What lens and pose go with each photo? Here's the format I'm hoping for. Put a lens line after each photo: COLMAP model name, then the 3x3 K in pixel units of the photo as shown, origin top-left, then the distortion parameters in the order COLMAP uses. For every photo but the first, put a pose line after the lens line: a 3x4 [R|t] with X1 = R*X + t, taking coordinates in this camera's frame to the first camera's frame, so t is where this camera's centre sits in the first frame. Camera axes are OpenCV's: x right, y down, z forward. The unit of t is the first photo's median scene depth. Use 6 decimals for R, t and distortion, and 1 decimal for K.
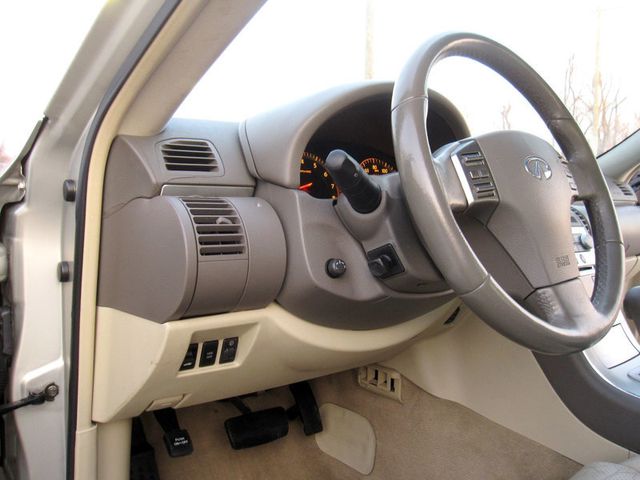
lens RADIAL K [[531.8, 0, 328.9], [0, 531.8, 236.5], [0, 0, 1]] dist [-0.066276, 0.013058]
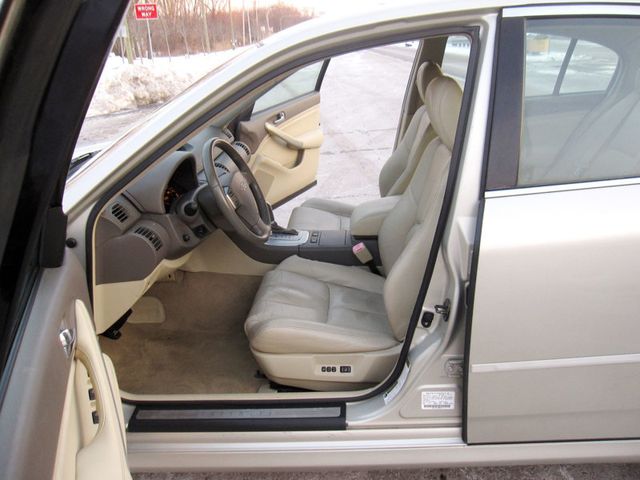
lens RADIAL K [[531.8, 0, 328.9], [0, 531.8, 236.5], [0, 0, 1]] dist [-0.066276, 0.013058]
pose [[0.671571, -0.313365, 0.671413, -1.230688], [0.127603, 0.941538, 0.311806, -0.656205], [-0.729870, -0.123725, 0.672296, -1.266734]]
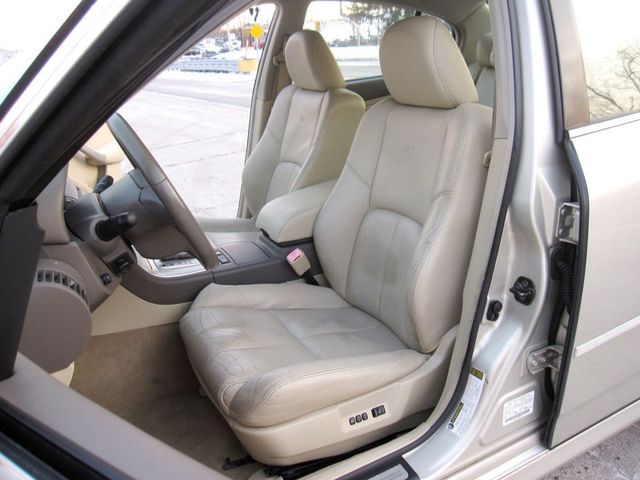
lens RADIAL K [[531.8, 0, 328.9], [0, 531.8, 236.5], [0, 0, 1]] dist [-0.066276, 0.013058]
pose [[0.200096, -0.358731, 0.911742, -1.159624], [0.140643, 0.931441, 0.335615, -0.461280], [-0.969629, 0.061075, 0.236831, -0.020244]]
